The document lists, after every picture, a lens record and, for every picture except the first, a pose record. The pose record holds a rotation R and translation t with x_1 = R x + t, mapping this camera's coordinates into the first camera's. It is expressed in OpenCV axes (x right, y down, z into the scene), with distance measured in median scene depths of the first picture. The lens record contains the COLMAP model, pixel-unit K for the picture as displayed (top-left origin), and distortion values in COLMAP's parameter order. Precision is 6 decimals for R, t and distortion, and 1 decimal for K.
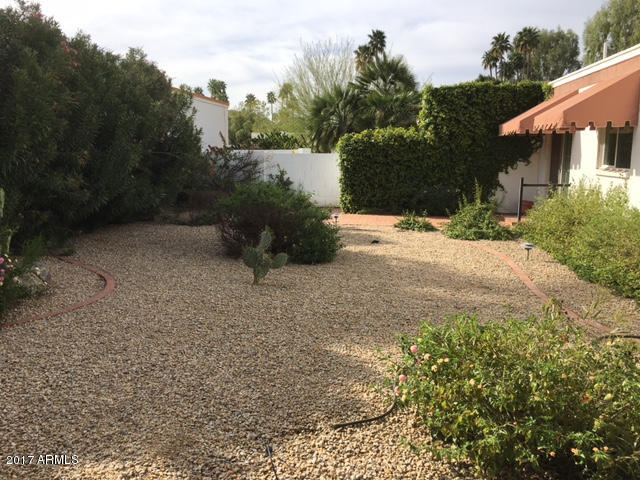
lens RADIAL K [[545.5, 0, 319.4], [0, 545.5, 239.6], [0, 0, 1]] dist [0.058711, -0.013740]
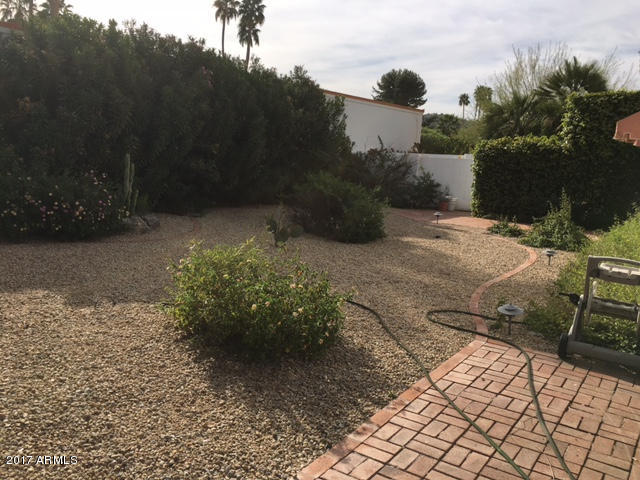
lens RADIAL K [[545.5, 0, 320.3], [0, 545.5, 240.9], [0, 0, 1]] dist [0.058711, -0.013740]
pose [[0.888793, 0.117946, -0.442872, 0.266621], [-0.121876, 0.992350, 0.019691, 0.013123], [0.441806, 0.036474, 0.896369, -0.065881]]
